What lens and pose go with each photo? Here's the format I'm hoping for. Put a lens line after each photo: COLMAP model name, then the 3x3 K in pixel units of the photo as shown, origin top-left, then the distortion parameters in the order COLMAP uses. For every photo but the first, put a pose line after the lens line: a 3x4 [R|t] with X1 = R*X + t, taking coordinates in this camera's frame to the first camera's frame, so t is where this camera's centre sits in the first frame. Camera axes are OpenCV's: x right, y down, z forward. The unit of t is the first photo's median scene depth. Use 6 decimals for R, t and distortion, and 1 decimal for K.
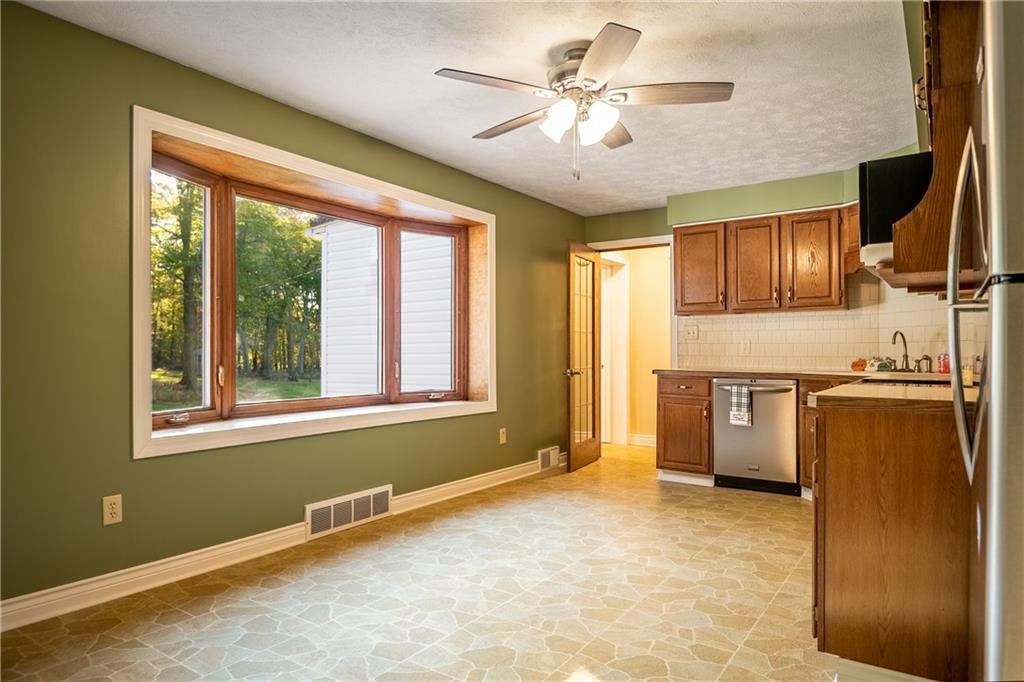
lens RADIAL K [[627.9, 0, 512.0], [0, 627.9, 343.9], [0, 0, 1]] dist [-0.004147, -0.001891]
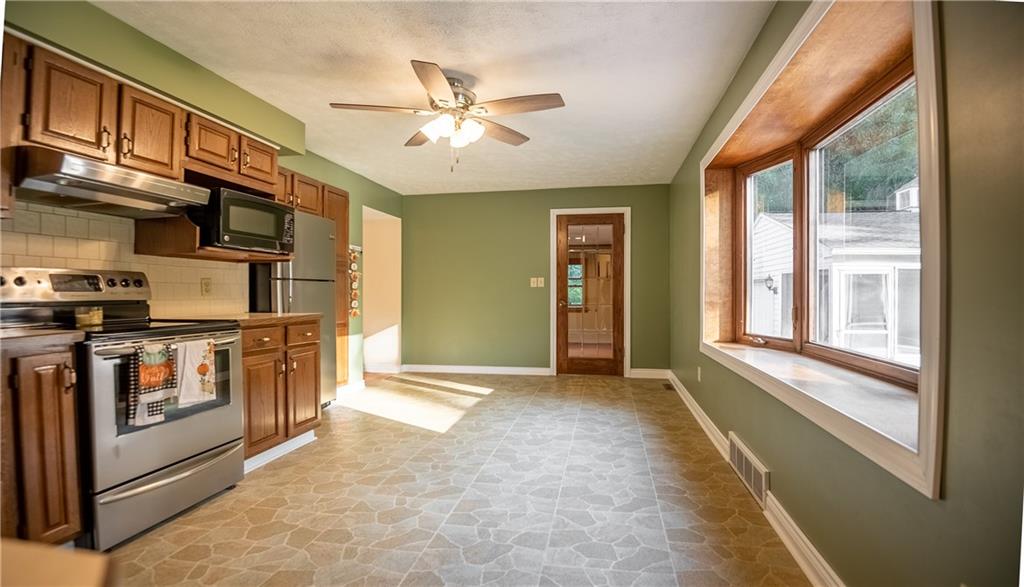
lens RADIAL K [[465.7, 0, 512.3], [0, 465.7, 294.1], [0, 0, 1]] dist [-0.003014, -0.000292]
pose [[-0.915079, 0.002920, -0.403263, 0.349513], [0.006306, 0.999955, -0.007069, 0.045661], [0.403224, -0.009012, -0.915057, 1.775386]]
